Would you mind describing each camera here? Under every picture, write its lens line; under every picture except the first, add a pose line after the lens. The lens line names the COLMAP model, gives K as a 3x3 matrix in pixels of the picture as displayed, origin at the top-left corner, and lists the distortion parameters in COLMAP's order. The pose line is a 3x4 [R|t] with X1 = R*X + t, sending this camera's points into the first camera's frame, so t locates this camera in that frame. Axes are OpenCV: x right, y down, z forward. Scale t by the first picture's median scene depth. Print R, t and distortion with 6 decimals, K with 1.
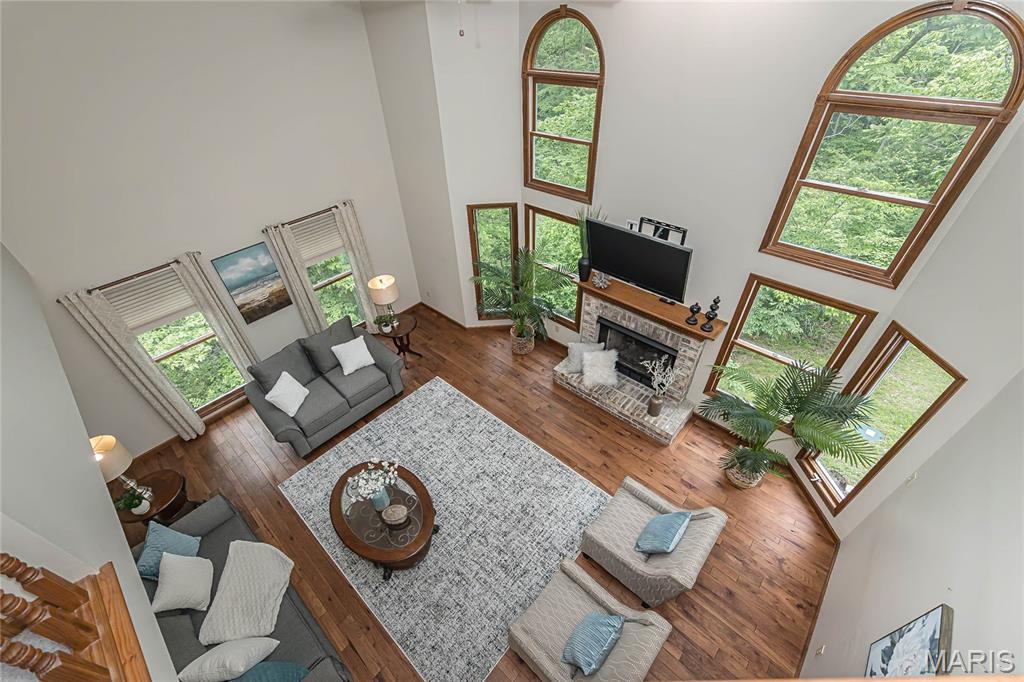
lens RADIAL K [[419.5, 0, 512.2], [0, 419.5, 340.4], [0, 0, 1]] dist [0.003032, -0.000569]
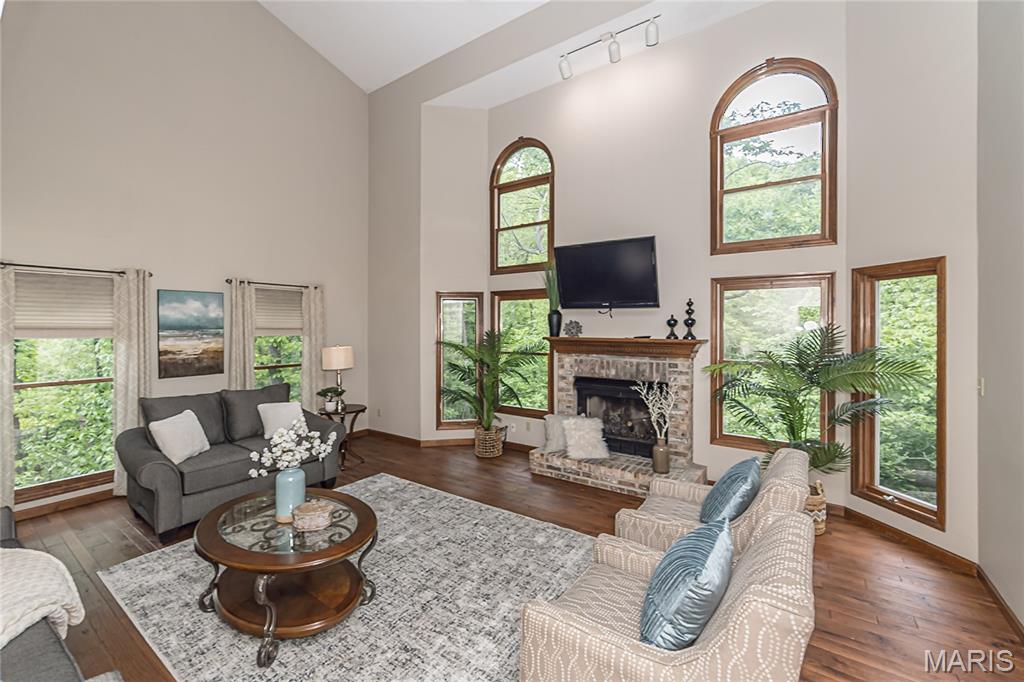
lens RADIAL K [[419.5, 0, 506.0], [0, 419.5, 317.8], [0, 0, 1]] dist [0.003032, -0.000569]
pose [[0.992943, 0.026583, 0.115576, -0.059067], [0.053946, 0.766650, -0.639795, 0.456859], [-0.105614, 0.641515, 0.759805, 0.241941]]
